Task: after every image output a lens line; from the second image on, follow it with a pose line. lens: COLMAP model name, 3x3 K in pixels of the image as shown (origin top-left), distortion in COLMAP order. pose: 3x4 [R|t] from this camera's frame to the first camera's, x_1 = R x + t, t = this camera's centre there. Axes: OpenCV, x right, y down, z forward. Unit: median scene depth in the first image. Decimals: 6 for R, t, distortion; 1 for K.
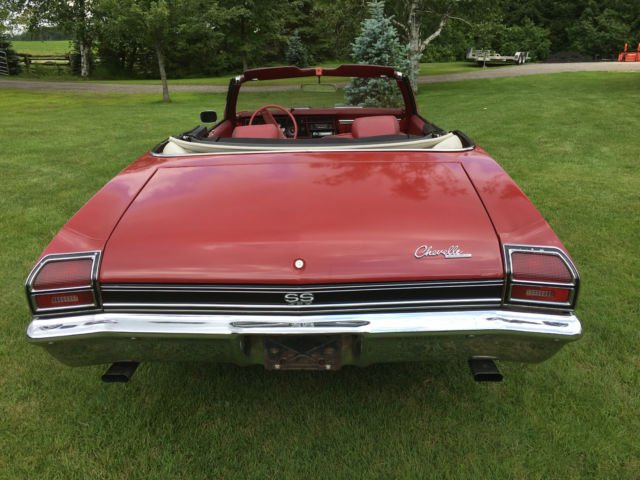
lens RADIAL K [[544.3, 0, 317.4], [0, 544.3, 238.1], [0, 0, 1]] dist [0.086223, -0.119386]
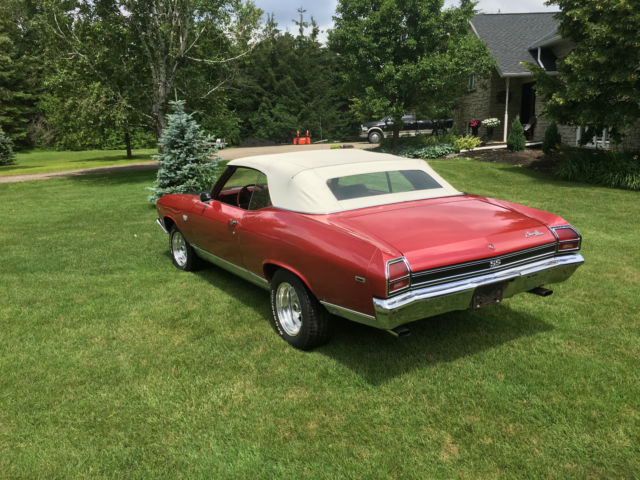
lens RADIAL K [[544.3, 0, 317.4], [0, 544.3, 238.1], [0, 0, 1]] dist [0.086223, -0.119386]
pose [[0.837592, -0.118244, 0.533346, -0.293673], [0.194347, 0.976921, -0.088626, 0.012710], [-0.510557, 0.177887, 0.841242, -0.067031]]
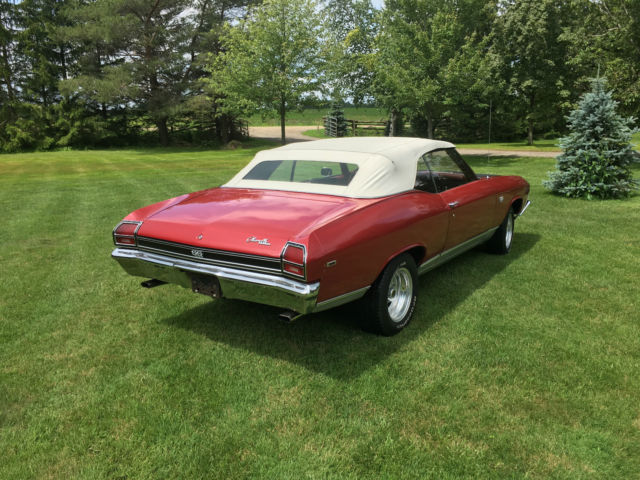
lens RADIAL K [[538.8, 0, 333.2], [0, 538.8, 215.7], [0, 0, 1]] dist [0.085814, 0.001237]
pose [[0.845443, 0.106084, -0.523424, 0.256477], [-0.180649, 0.979108, -0.093348, 0.012399], [0.502586, 0.173476, 0.846944, -0.086527]]
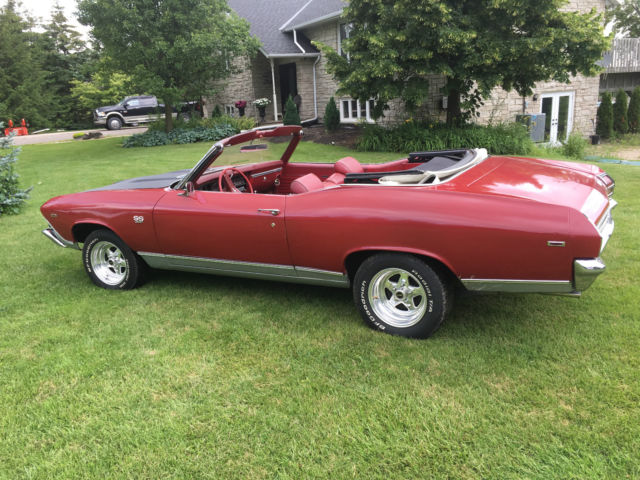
lens RADIAL K [[544.3, 0, 317.4], [0, 544.3, 238.1], [0, 0, 1]] dist [0.086223, -0.119386]
pose [[0.453034, -0.231844, 0.860819, -0.421499], [0.341361, 0.937113, 0.072740, -0.056429], [-0.823549, 0.260896, 0.503686, 0.151069]]
